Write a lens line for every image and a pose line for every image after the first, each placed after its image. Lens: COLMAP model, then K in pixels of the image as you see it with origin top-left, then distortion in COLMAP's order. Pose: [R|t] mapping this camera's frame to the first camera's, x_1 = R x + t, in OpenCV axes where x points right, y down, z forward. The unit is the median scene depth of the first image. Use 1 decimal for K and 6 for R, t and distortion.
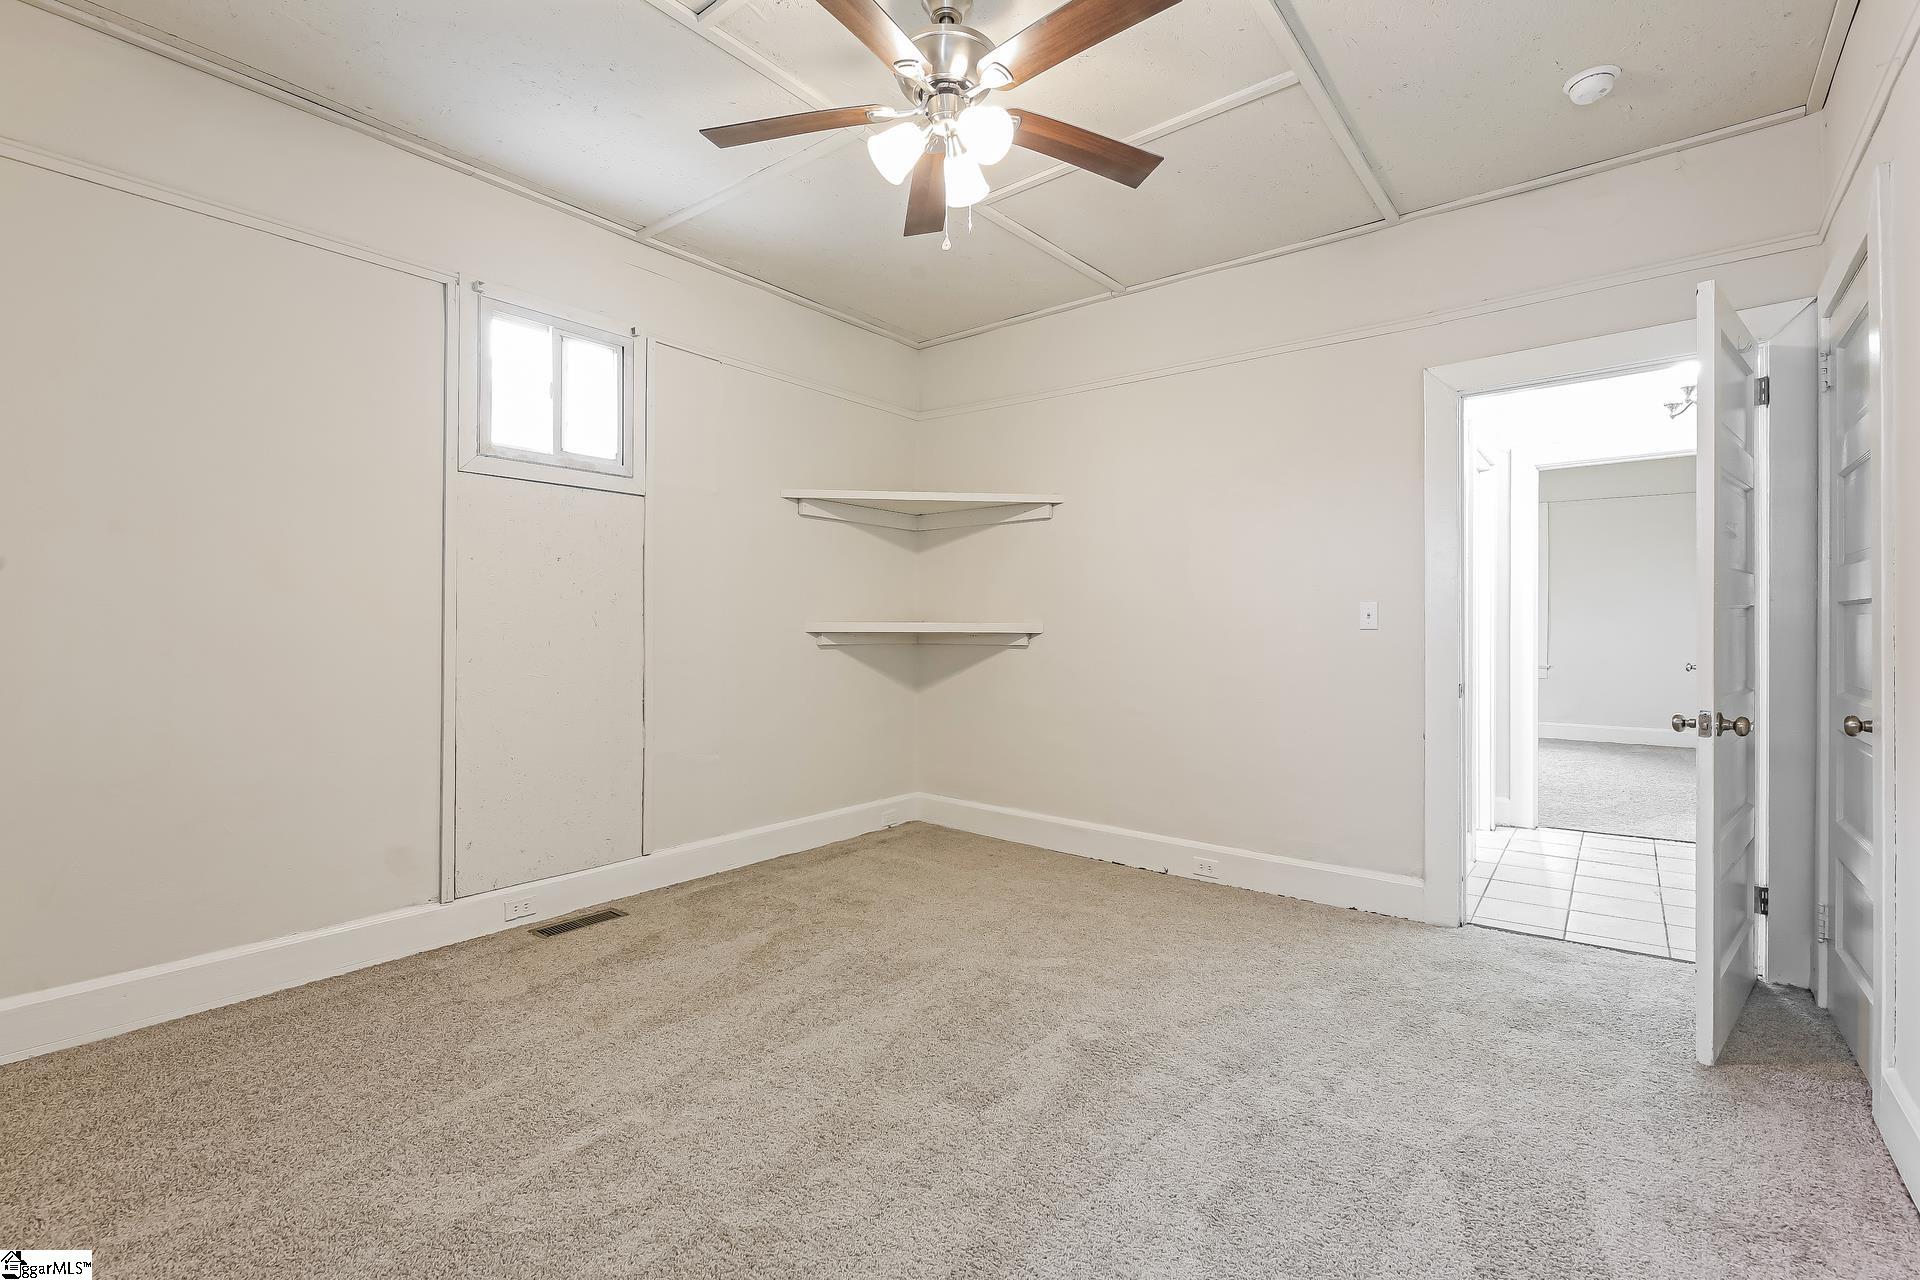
lens RADIAL K [[822.5, 0, 960.0], [0, 822.5, 640.0], [0, 0, 1]] dist [-0.000096, 0.000136]
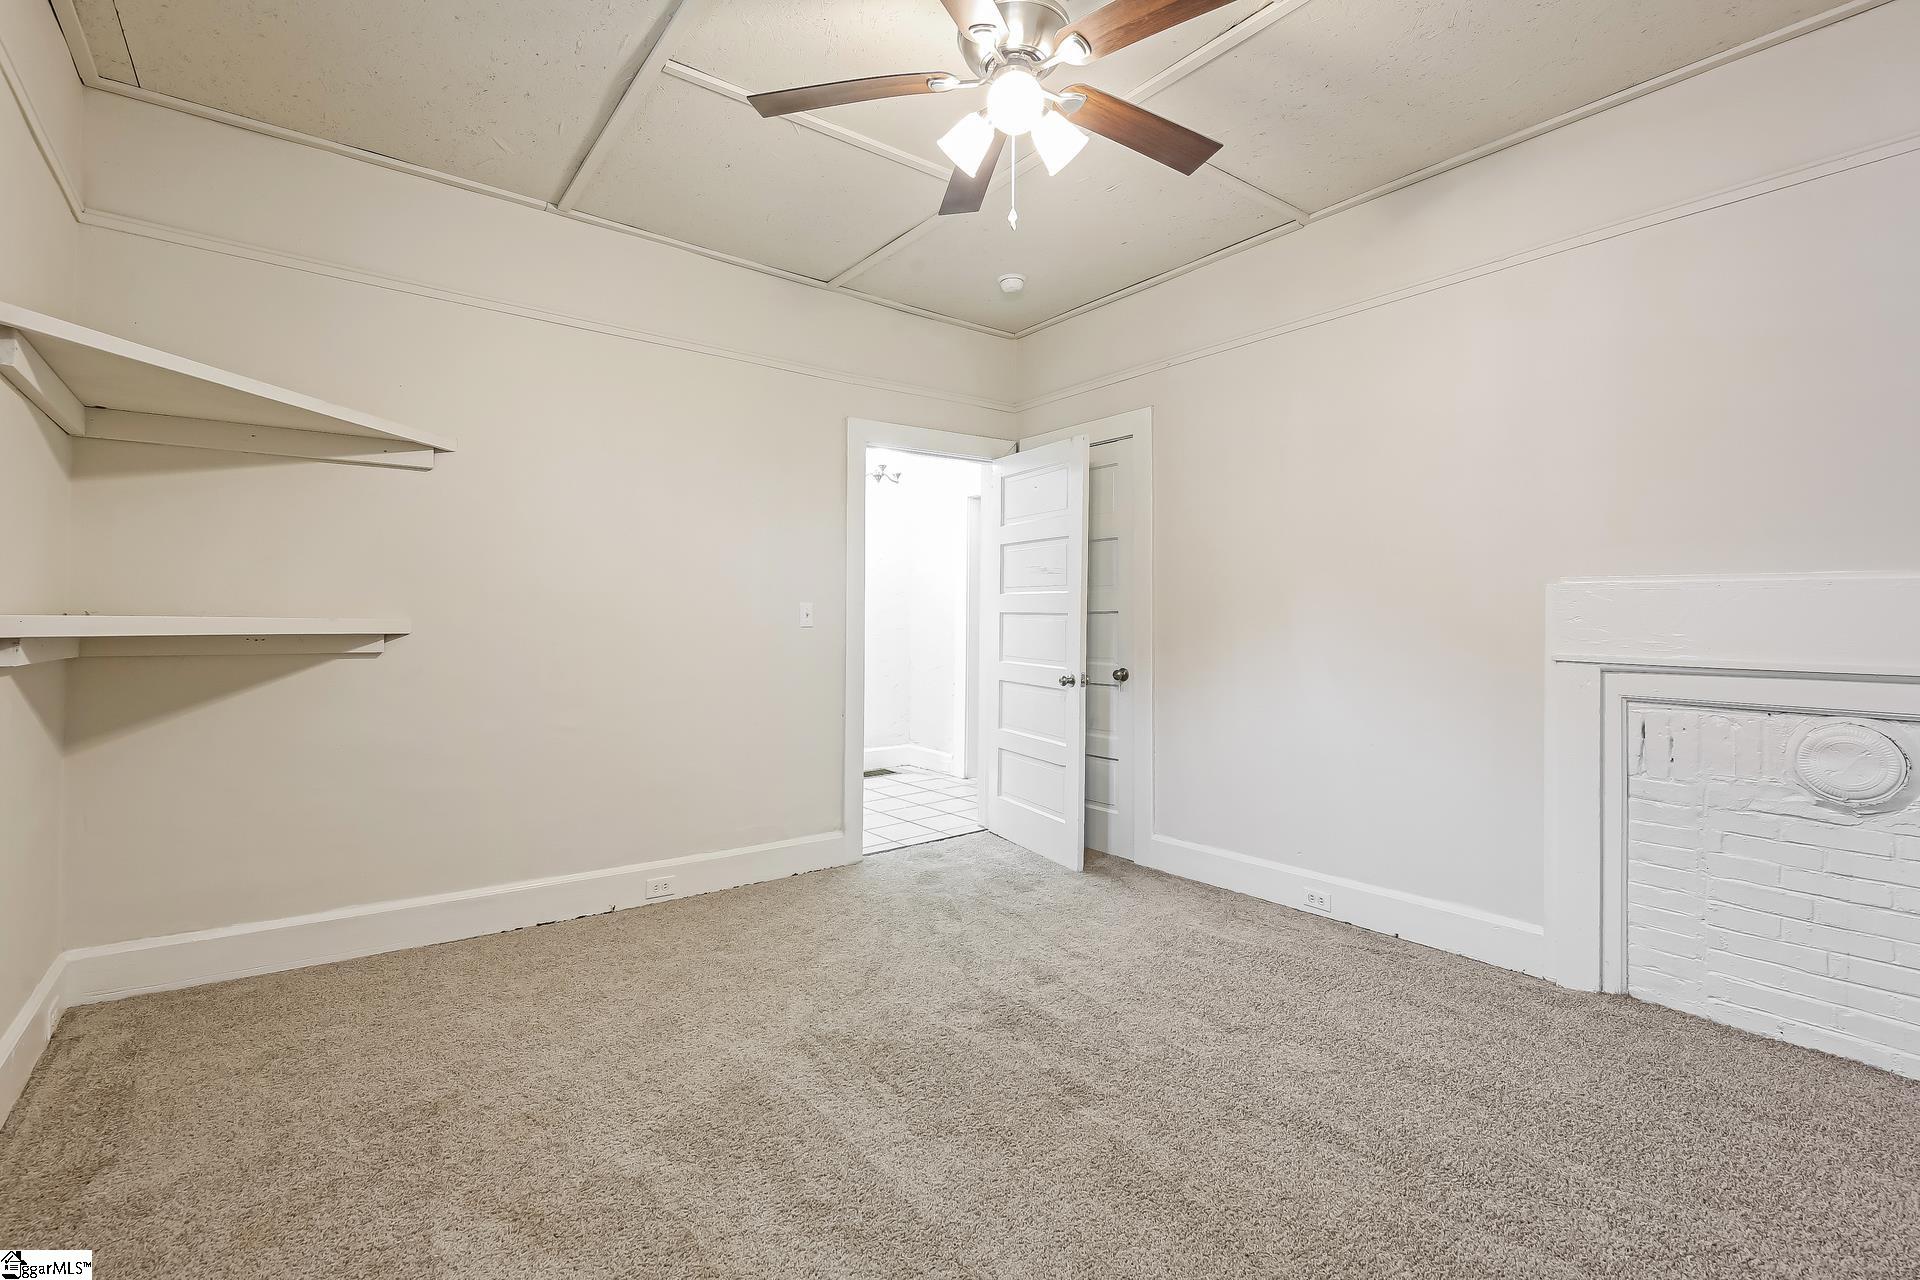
lens RADIAL K [[880.9, 0, 888.6], [0, 880.9, 616.5], [0, 0, 1]] dist [-0.000187, 0.000043]
pose [[0.268904, 0.006396, 0.963146, -0.680350], [0.011884, 0.999880, -0.009958, -0.014242], [-0.963094, 0.014124, 0.268796, 0.571579]]
